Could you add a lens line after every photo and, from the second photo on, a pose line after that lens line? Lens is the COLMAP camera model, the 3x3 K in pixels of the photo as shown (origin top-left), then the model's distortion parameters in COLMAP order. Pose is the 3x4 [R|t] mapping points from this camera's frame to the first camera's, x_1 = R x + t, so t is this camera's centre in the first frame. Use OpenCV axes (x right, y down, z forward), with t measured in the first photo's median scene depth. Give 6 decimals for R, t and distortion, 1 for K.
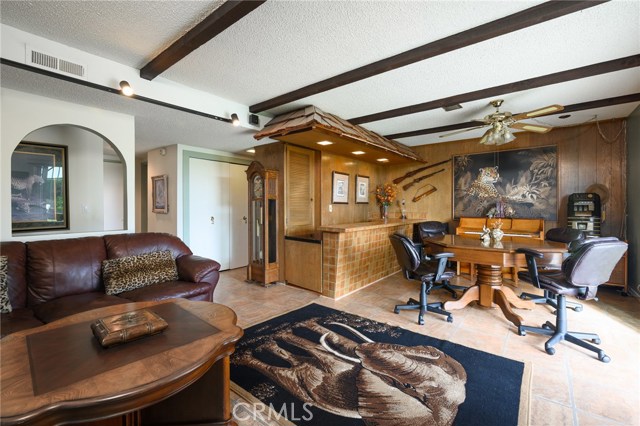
lens RADIAL K [[284.1, 0, 321.1], [0, 284.1, 207.2], [0, 0, 1]] dist [0.001292, 0.000014]
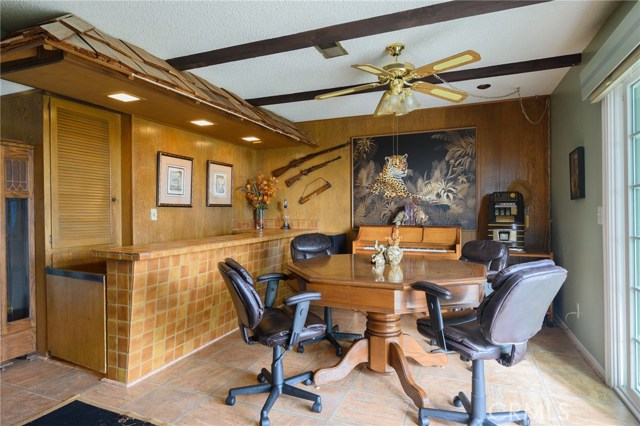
lens RADIAL K [[368.6, 0, 320.0], [0, 368.6, 213.9], [0, 0, 1]] dist [-0.002284, 0.002006]
pose [[0.960263, -0.007916, 0.278985, 0.202163], [0.006274, 0.999957, 0.006777, -0.000717], [-0.279027, -0.004757, 0.960272, 0.226579]]
